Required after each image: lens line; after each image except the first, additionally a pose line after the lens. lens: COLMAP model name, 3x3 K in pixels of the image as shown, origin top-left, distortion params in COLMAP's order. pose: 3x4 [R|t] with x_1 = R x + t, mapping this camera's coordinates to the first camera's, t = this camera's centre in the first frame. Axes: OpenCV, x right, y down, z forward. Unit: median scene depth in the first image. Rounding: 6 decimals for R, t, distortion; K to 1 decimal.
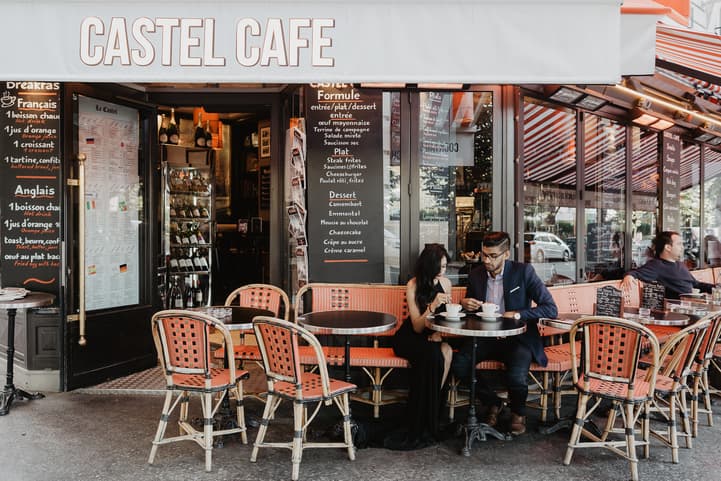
lens RADIAL K [[736.5, 0, 334.3], [0, 736.5, 241.0], [0, 0, 1]] dist [-0.000881, 0.005640]
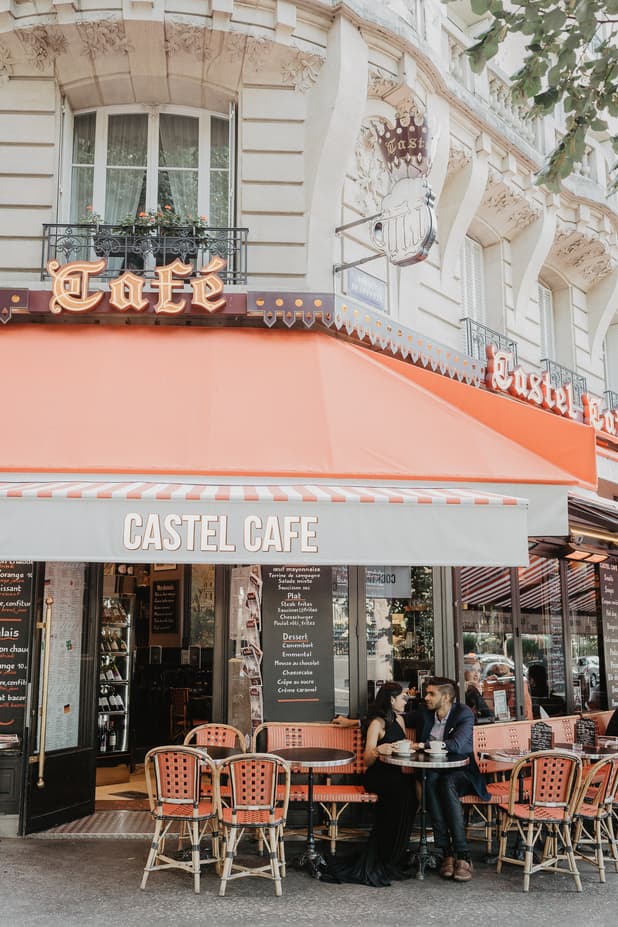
lens RADIAL K [[946.9, 0, 297.9], [0, 946.9, 483.5], [0, 0, 1]] dist [-0.000881, 0.005640]
pose [[0.996929, 0.011290, 0.077499, -0.093864], [0.003775, 0.981479, -0.191535, -0.017832], [-0.078226, 0.191239, 0.978421, -0.381644]]
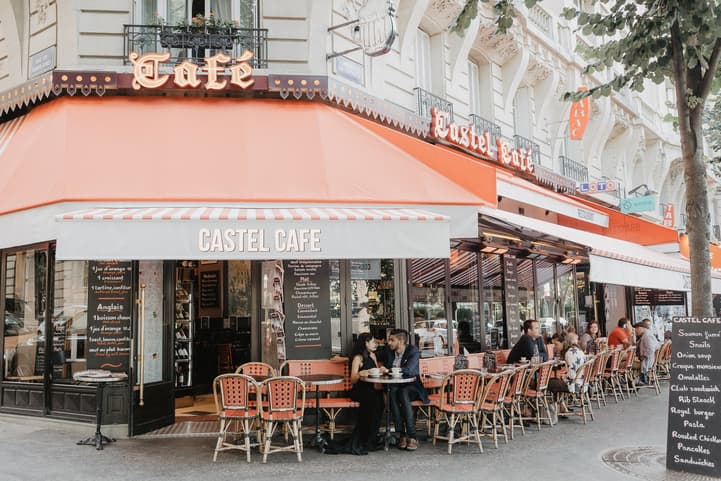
lens RADIAL K [[683.8, 0, 360.5], [0, 683.8, 240.5], [0, 0, 1]] dist [-0.010445, -0.000100]
pose [[0.986489, -0.007908, 0.163639, -0.117308], [0.029575, 0.991021, -0.130397, -0.003354], [-0.161138, 0.133475, 0.977864, -0.533697]]
